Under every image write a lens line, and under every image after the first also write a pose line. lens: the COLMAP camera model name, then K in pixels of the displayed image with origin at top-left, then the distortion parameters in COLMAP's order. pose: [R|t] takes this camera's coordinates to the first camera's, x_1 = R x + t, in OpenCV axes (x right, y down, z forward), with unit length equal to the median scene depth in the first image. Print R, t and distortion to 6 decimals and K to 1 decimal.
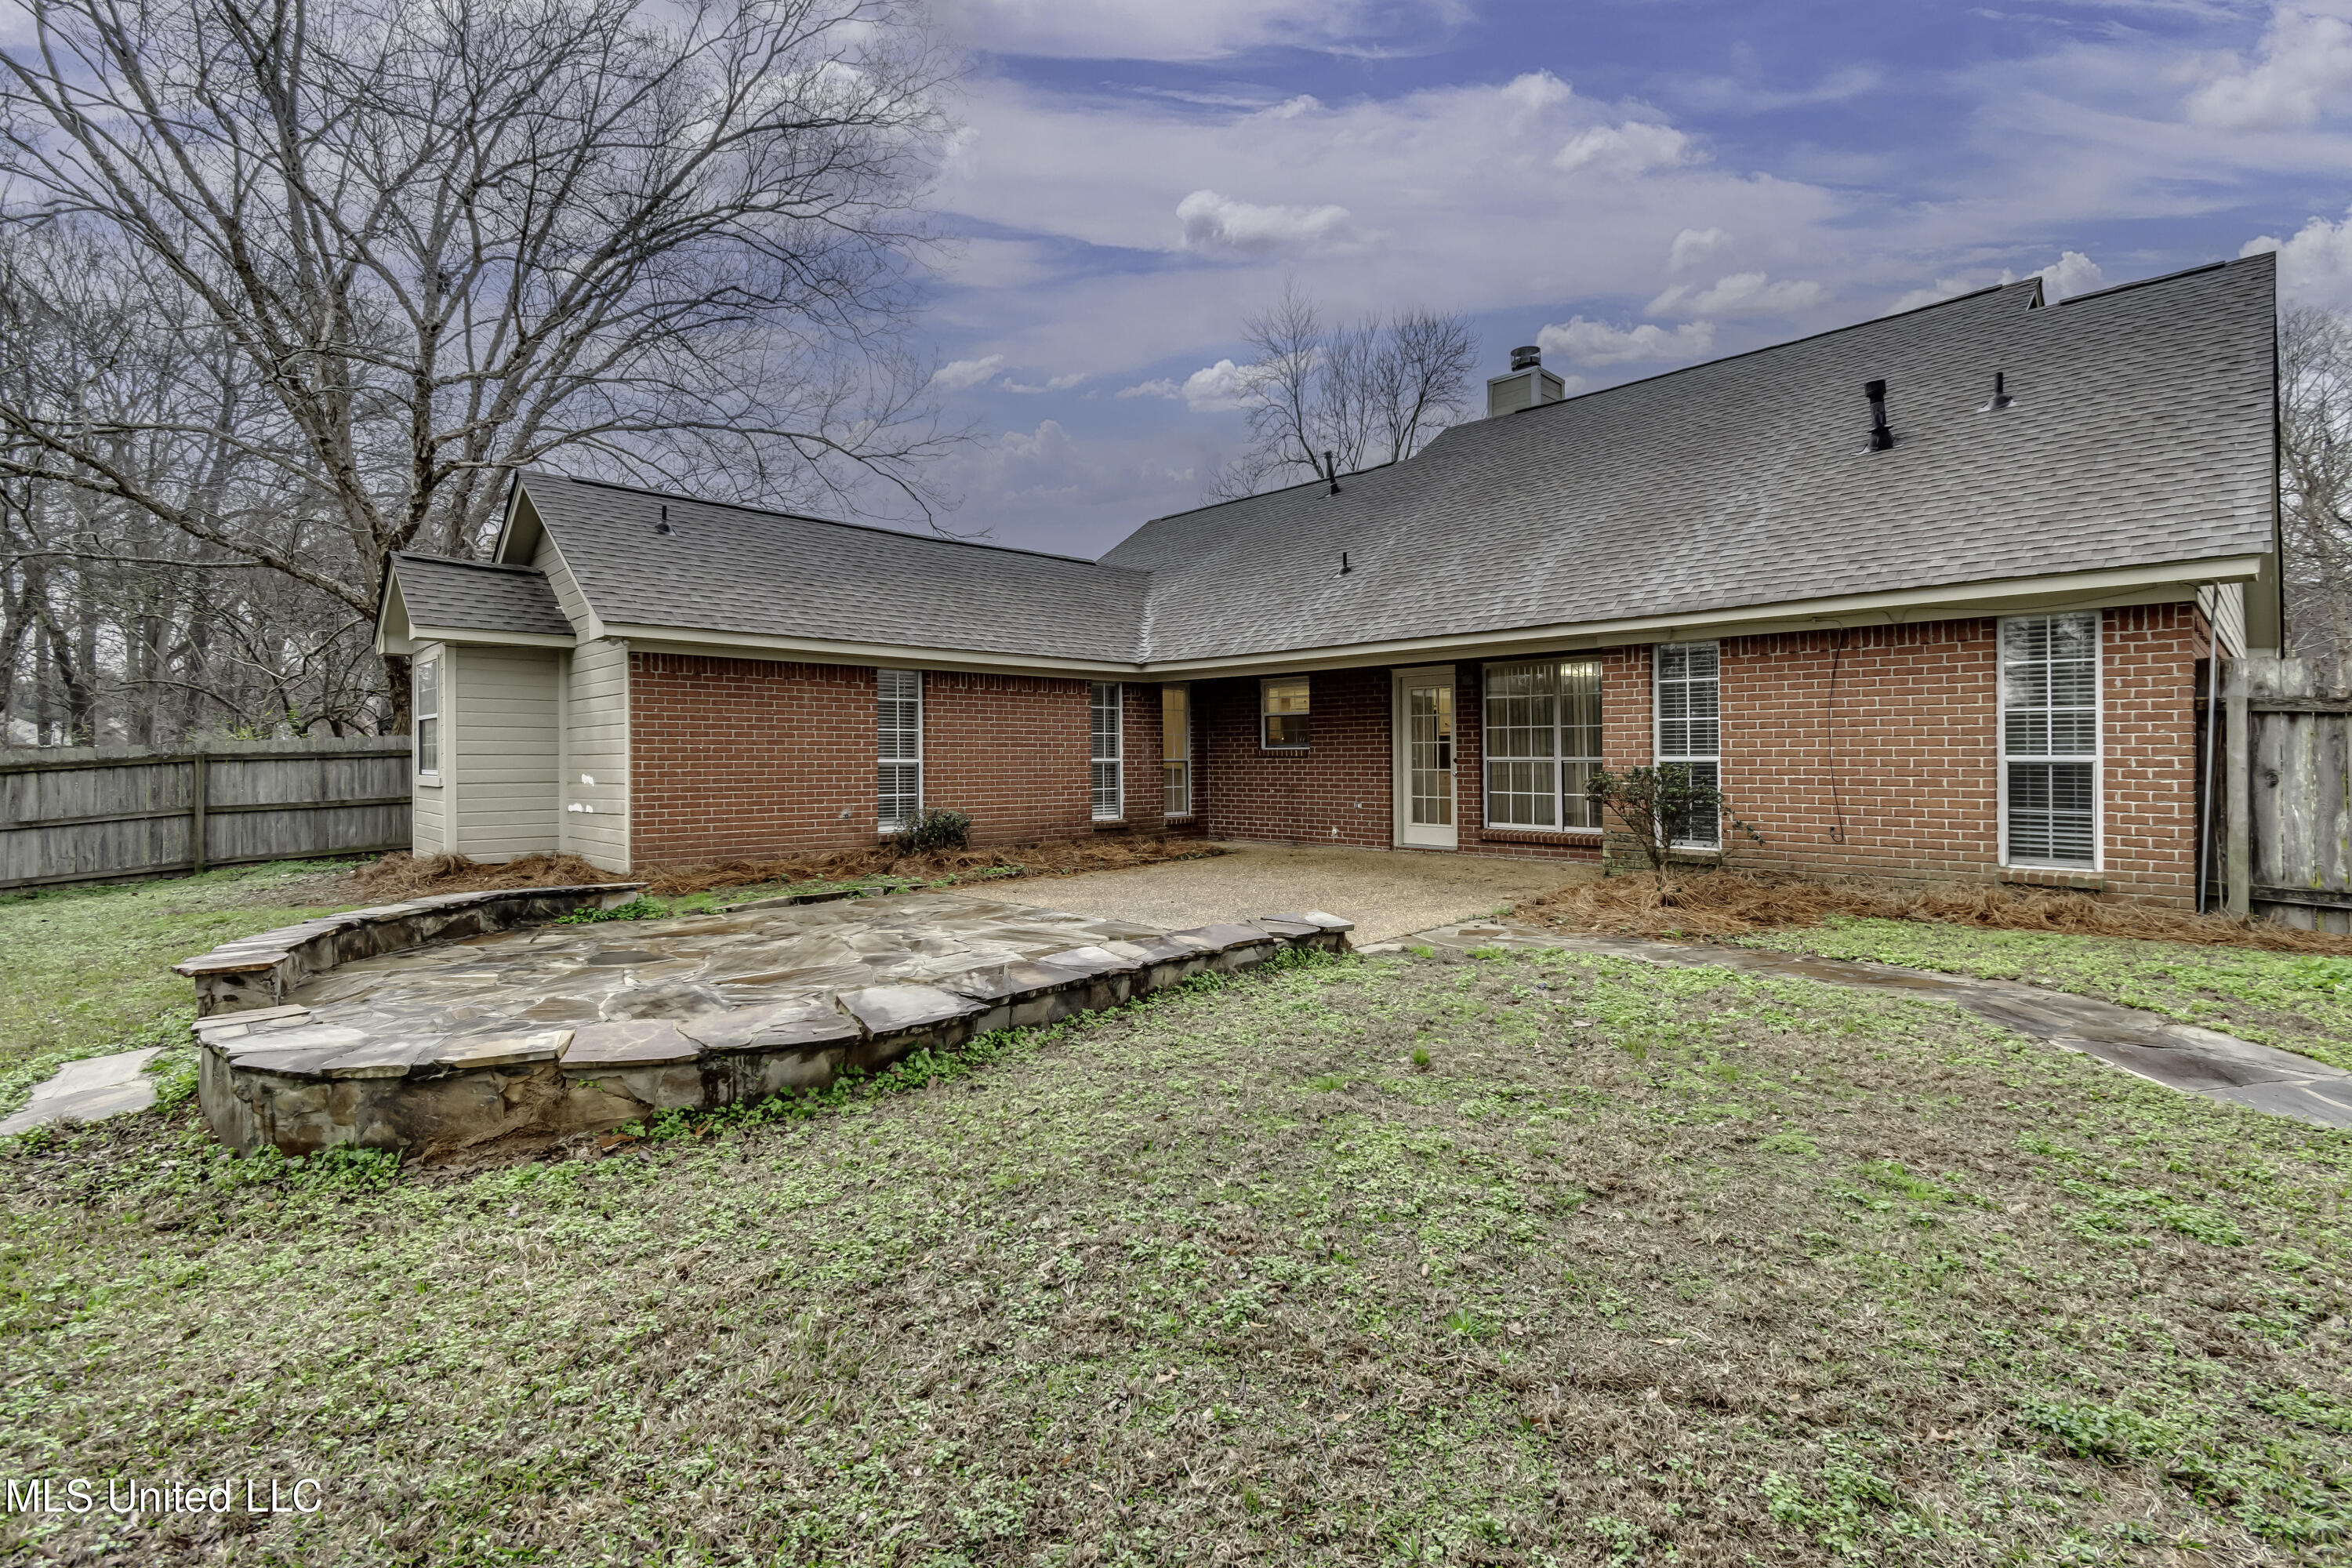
lens RADIAL K [[1078.3, 0, 1208.7], [0, 1078.3, 752.5], [0, 0, 1]] dist [0.004134, 0.000134]
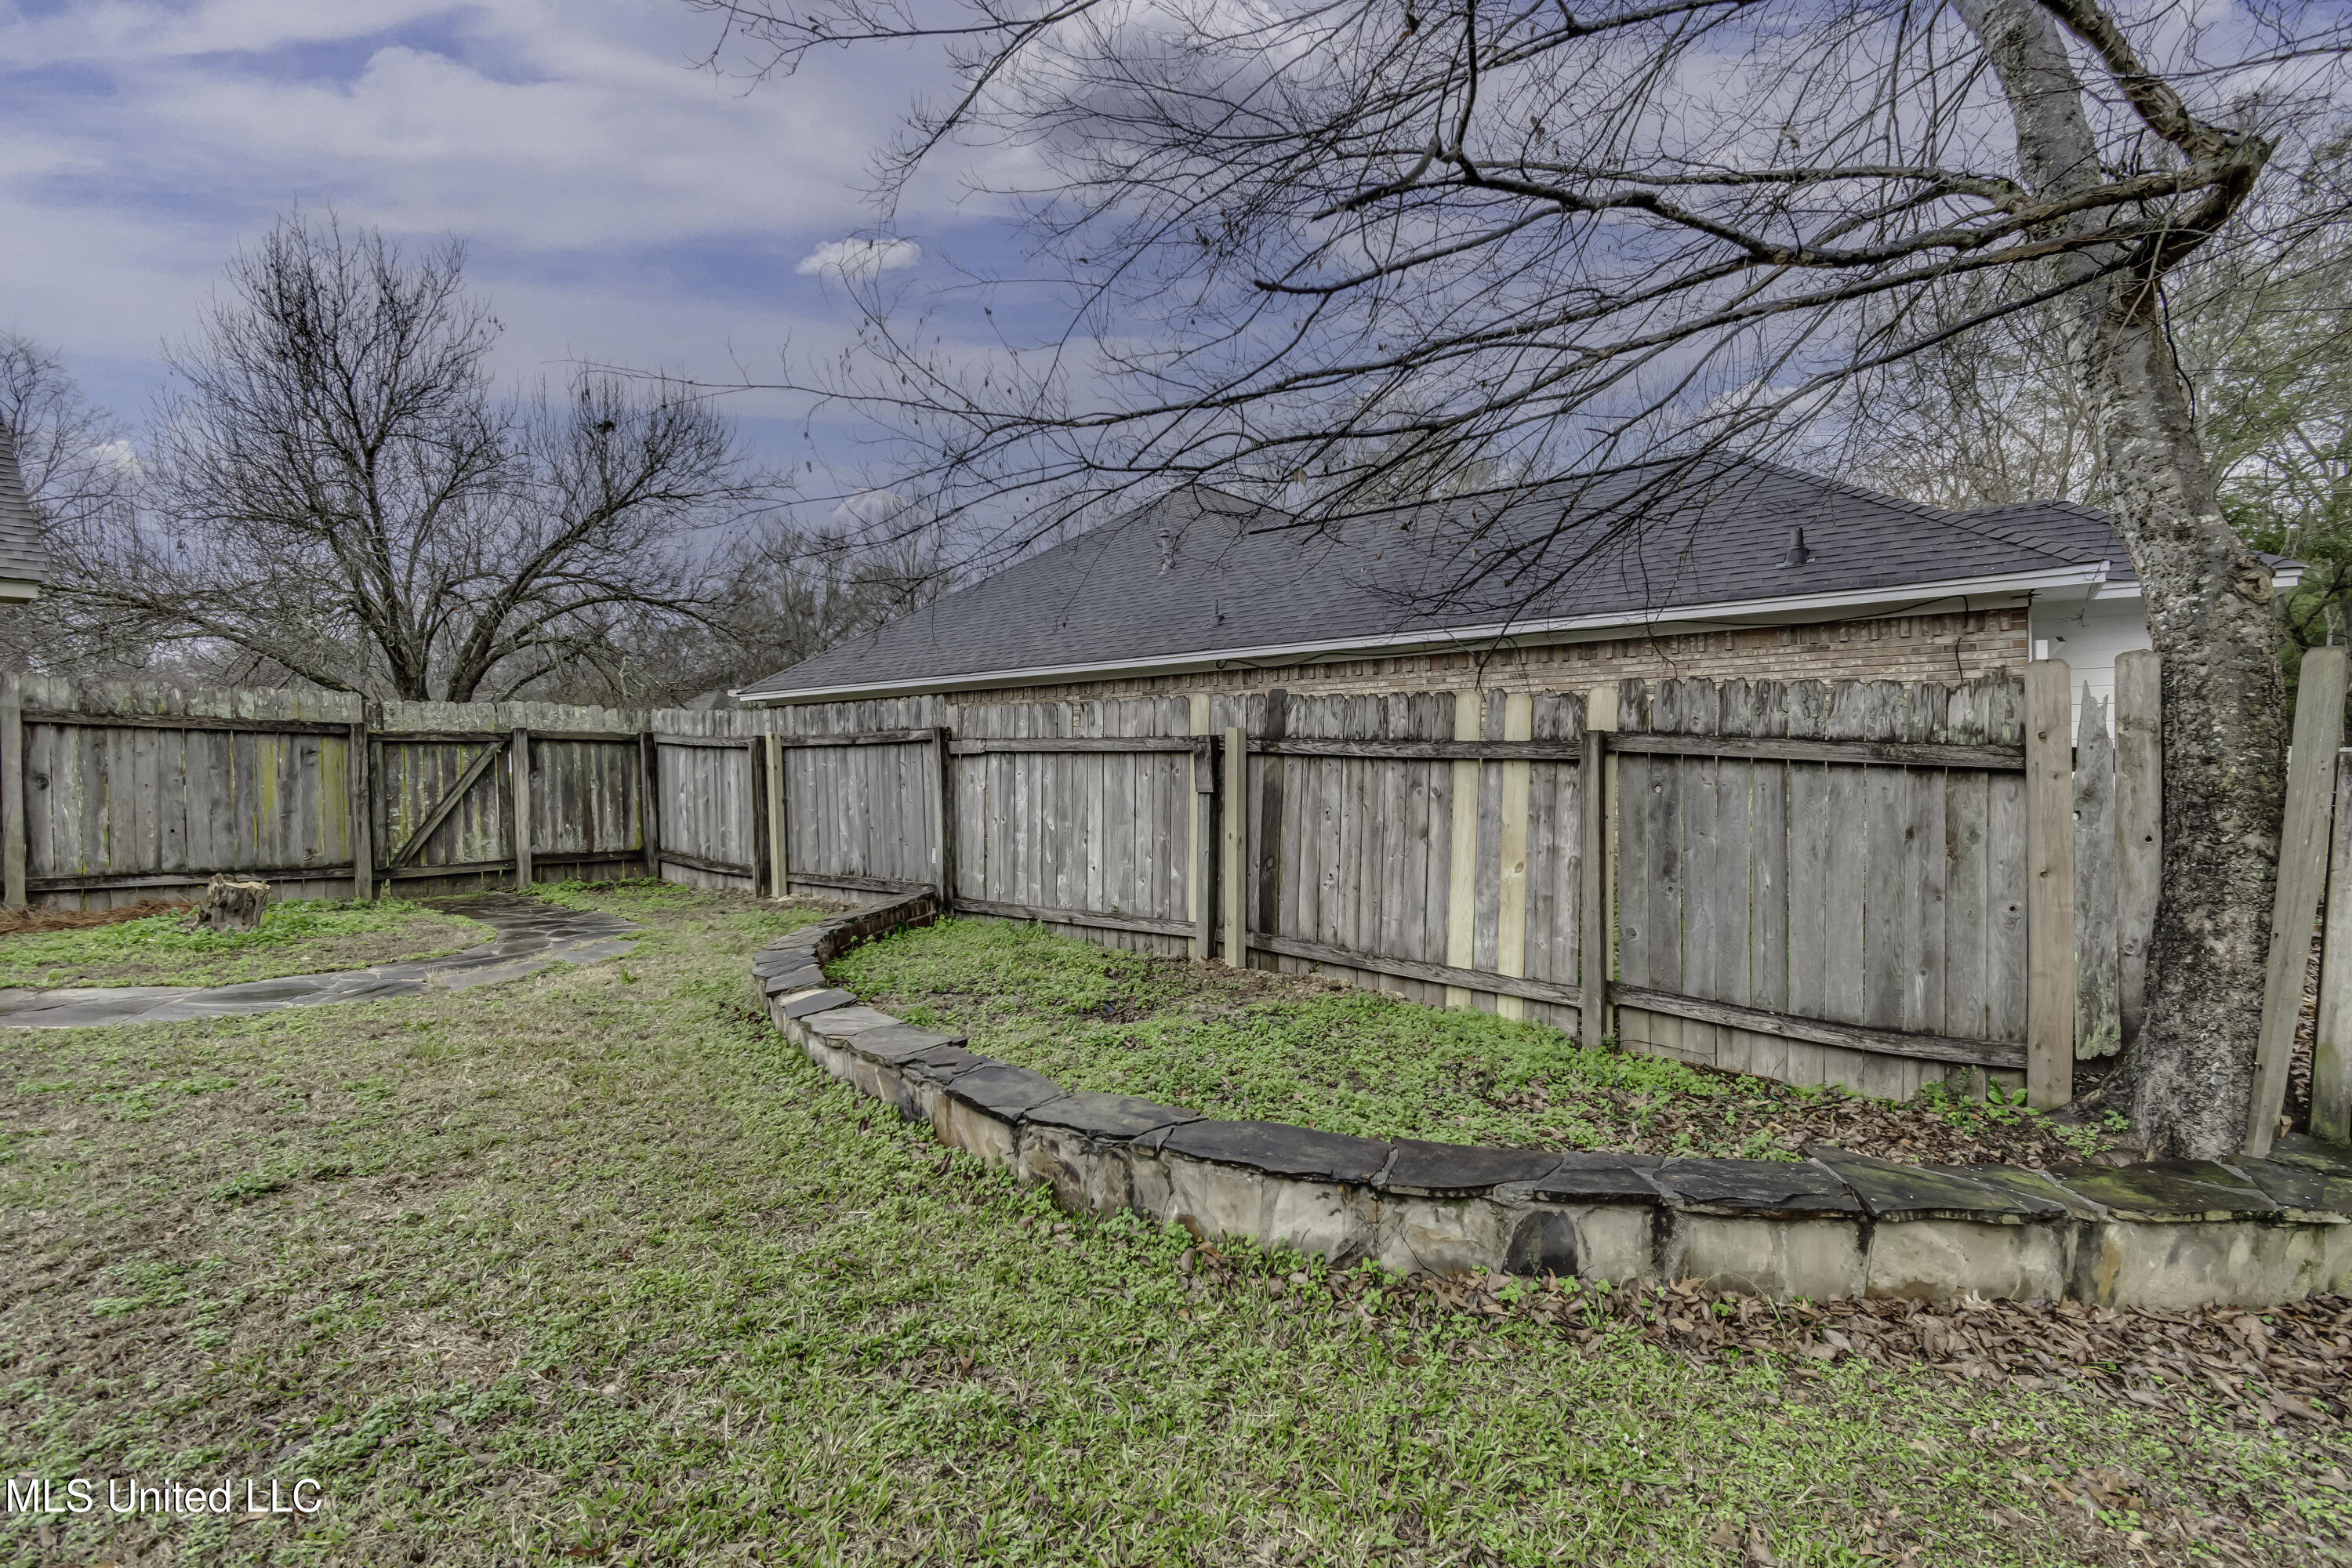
lens RADIAL K [[1078.3, 0, 1174.5], [0, 1078.3, 766.2], [0, 0, 1]] dist [0.004134, 0.000134]
pose [[-0.120751, -0.005283, 0.992669, -0.242078], [0.012871, 0.999893, 0.006887, 0.013092], [-0.992599, 0.013609, -0.120670, -0.029014]]
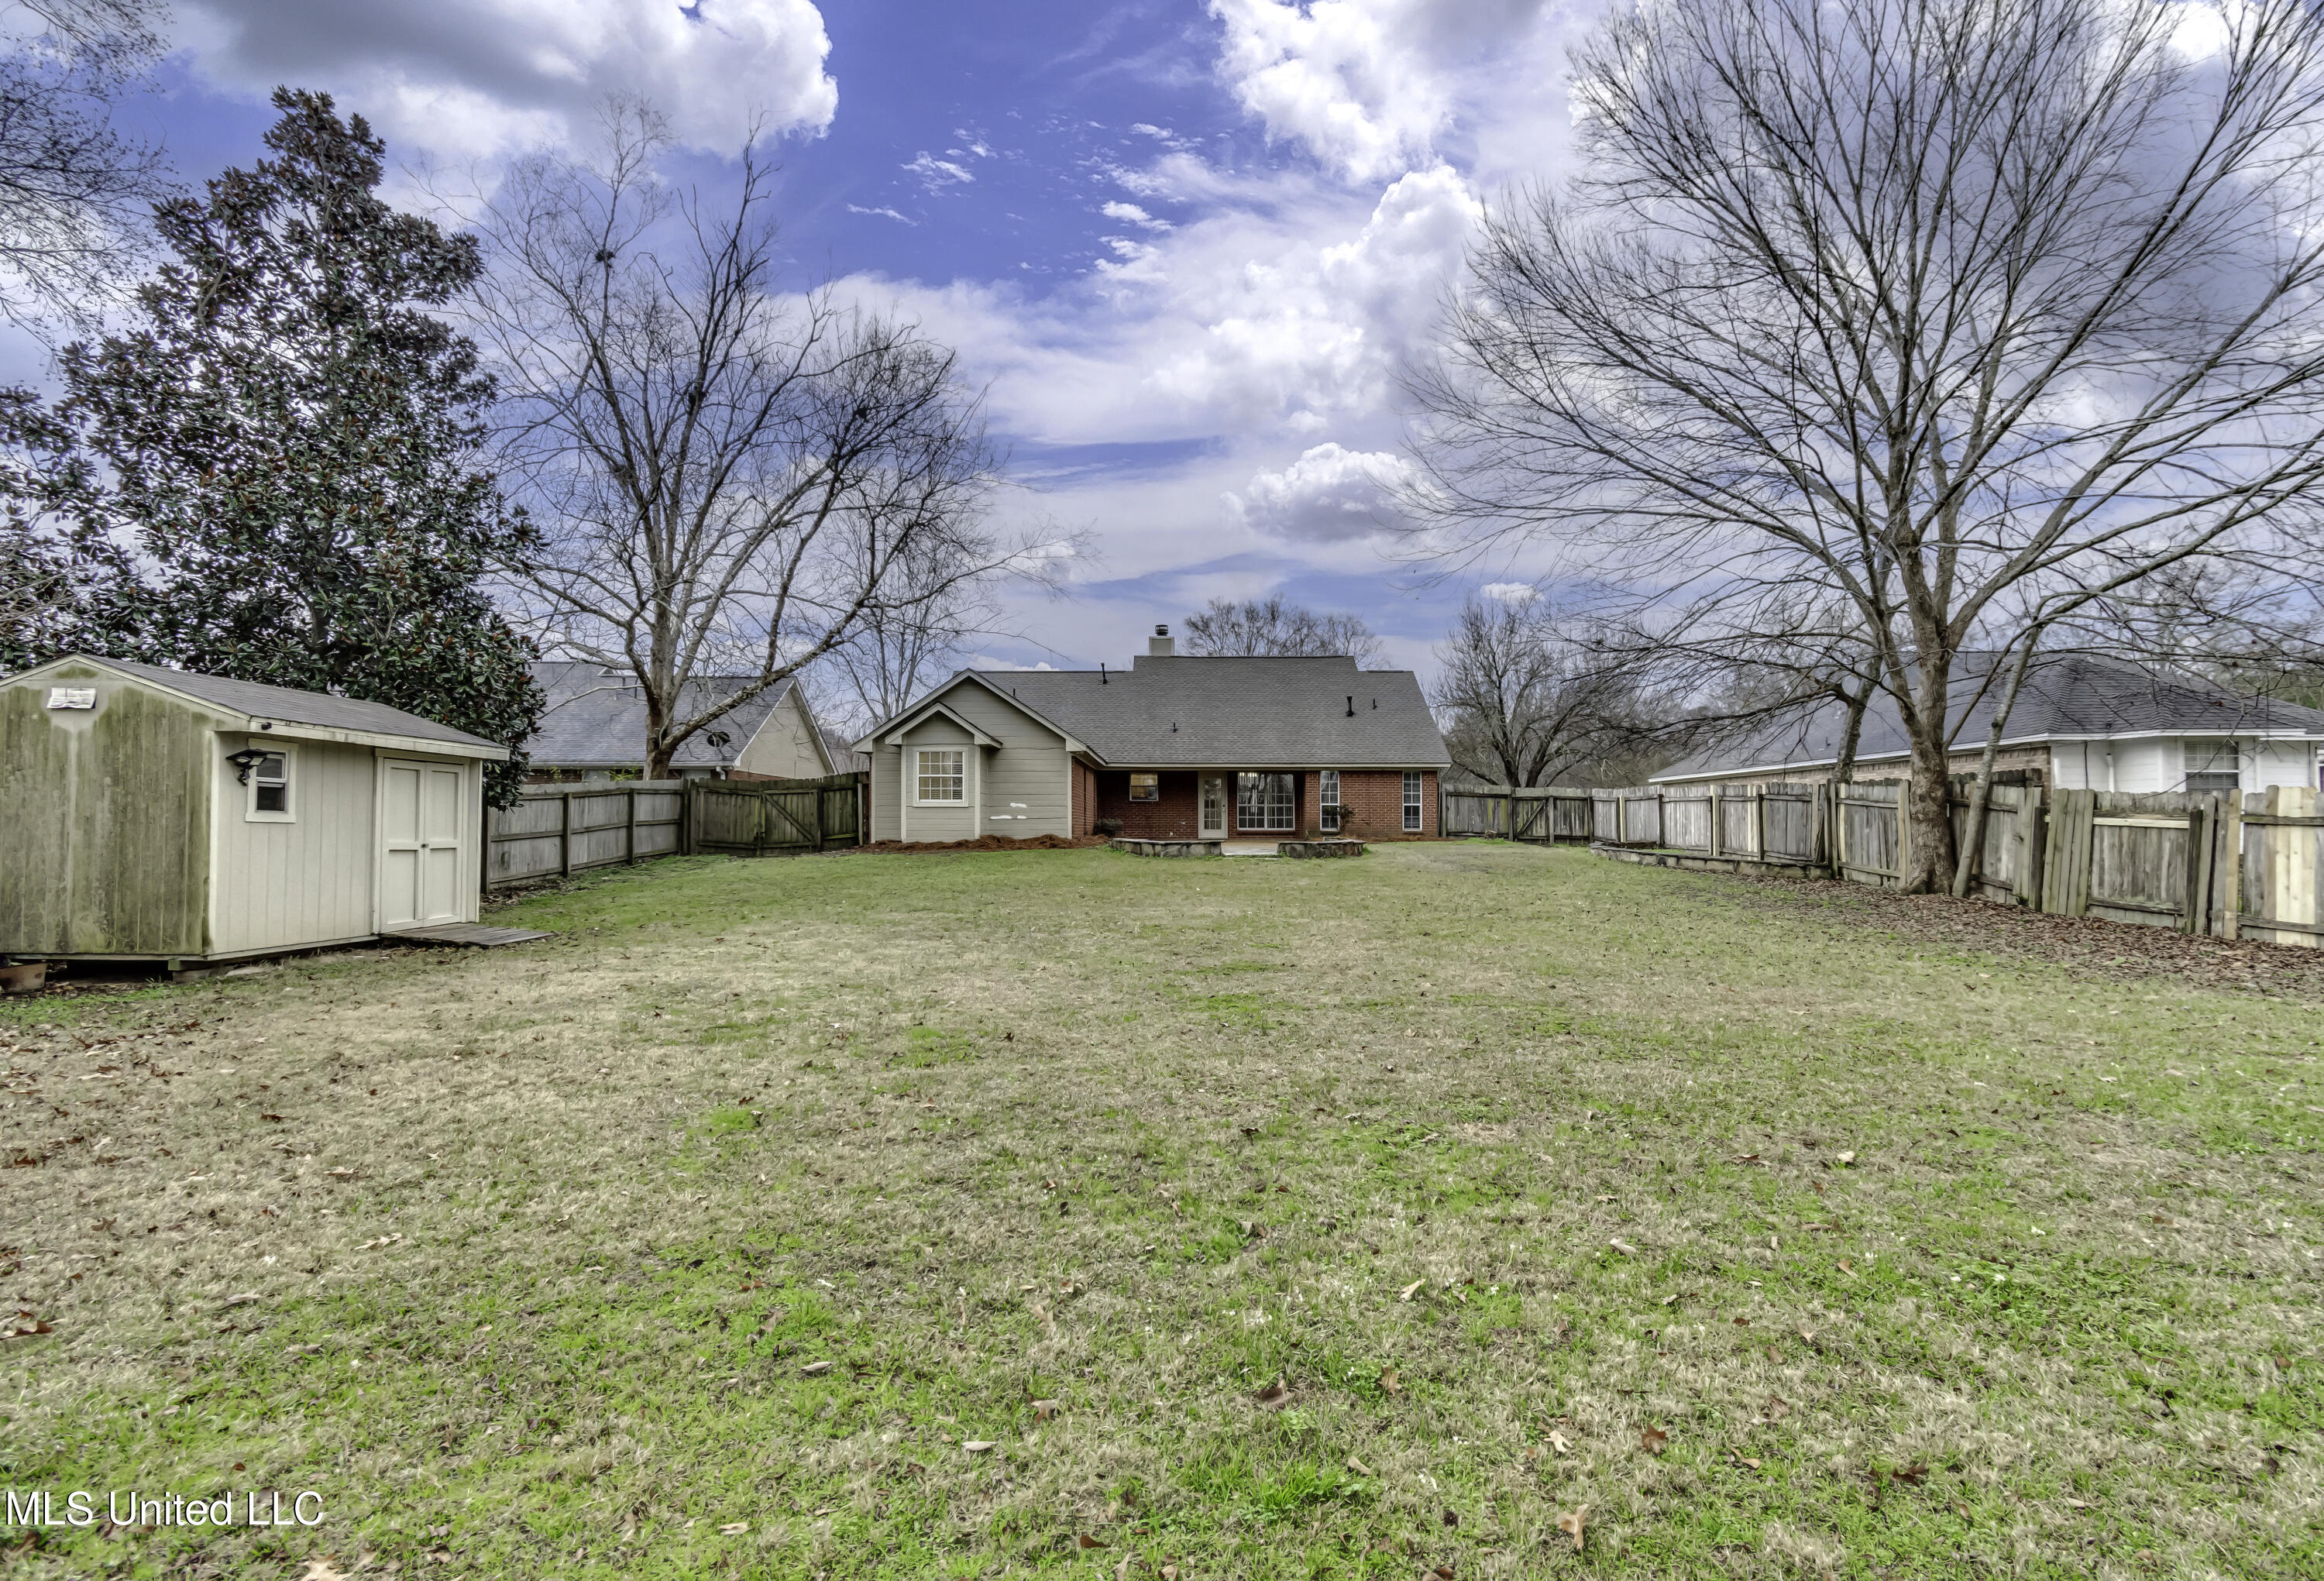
lens RADIAL K [[1049.3, 0, 1160.1], [0, 1049.3, 787.3], [0, 0, 1]] dist [-0.000050, -0.000019]
pose [[0.717223, 0.032549, 0.696083, -2.773953], [-0.007148, 0.999200, -0.039357, 0.105139], [-0.696807, 0.023252, 0.716882, -1.264687]]
